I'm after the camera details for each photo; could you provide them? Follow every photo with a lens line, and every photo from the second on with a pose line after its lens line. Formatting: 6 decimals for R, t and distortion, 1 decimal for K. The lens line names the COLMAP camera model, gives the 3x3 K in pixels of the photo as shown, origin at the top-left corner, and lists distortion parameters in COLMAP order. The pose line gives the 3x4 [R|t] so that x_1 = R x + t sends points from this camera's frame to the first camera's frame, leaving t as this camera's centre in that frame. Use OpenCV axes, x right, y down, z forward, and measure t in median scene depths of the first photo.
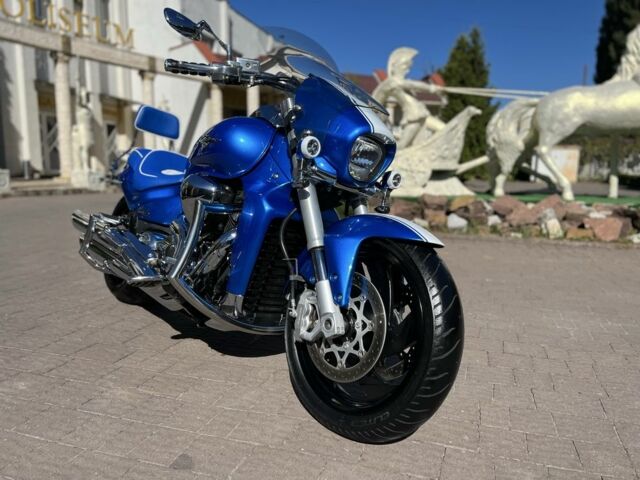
lens RADIAL K [[480.6, 0, 324.2], [0, 480.6, 240.6], [0, 0, 1]] dist [0.055007, -0.059065]
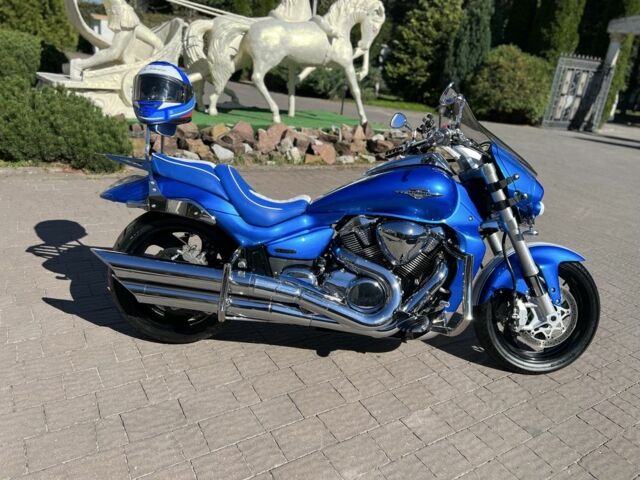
lens RADIAL K [[480.6, 0, 324.2], [0, 480.6, 240.6], [0, 0, 1]] dist [0.055007, -0.059065]
pose [[0.646934, -0.206981, 0.733918, -0.326904], [0.011798, 0.965059, 0.261769, -0.104841], [-0.762455, -0.160688, 0.626771, 0.112255]]
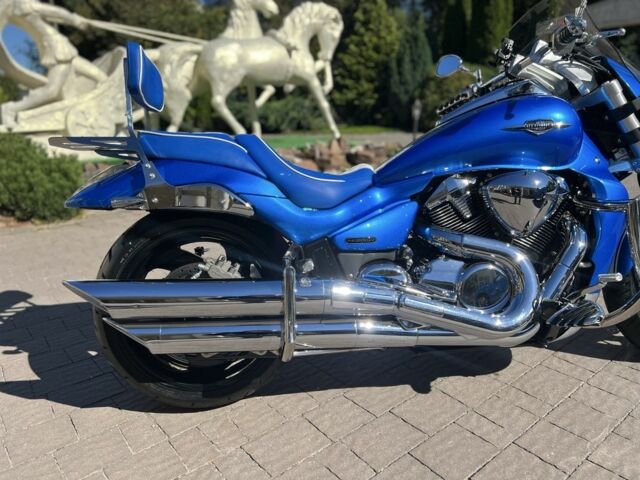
lens RADIAL K [[481.7, 0, 328.4], [0, 481.7, 244.3], [0, 0, 1]] dist [0.051636, -0.055461]
pose [[0.546549, -0.250023, 0.799233, -0.291019], [0.150841, 0.968173, 0.199721, -0.057927], [-0.823730, 0.011399, 0.566867, 0.221818]]
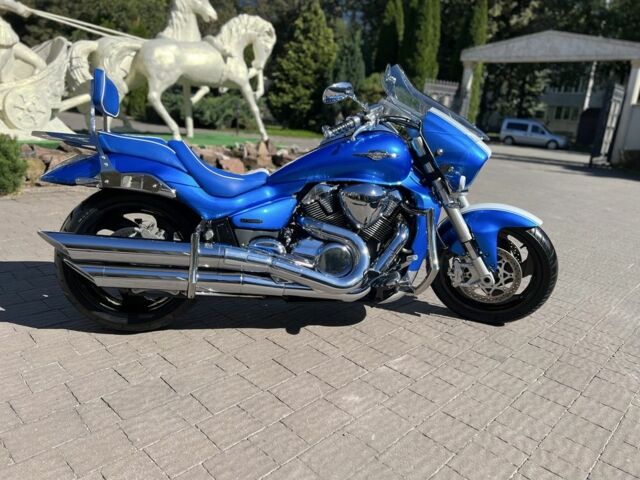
lens RADIAL K [[480.6, 0, 324.2], [0, 480.6, 240.6], [0, 0, 1]] dist [0.055007, -0.059065]
pose [[0.448736, -0.210928, 0.868416, -0.368297], [0.062676, 0.976782, 0.204862, -0.063318], [-0.891464, -0.037500, 0.451537, 0.143995]]
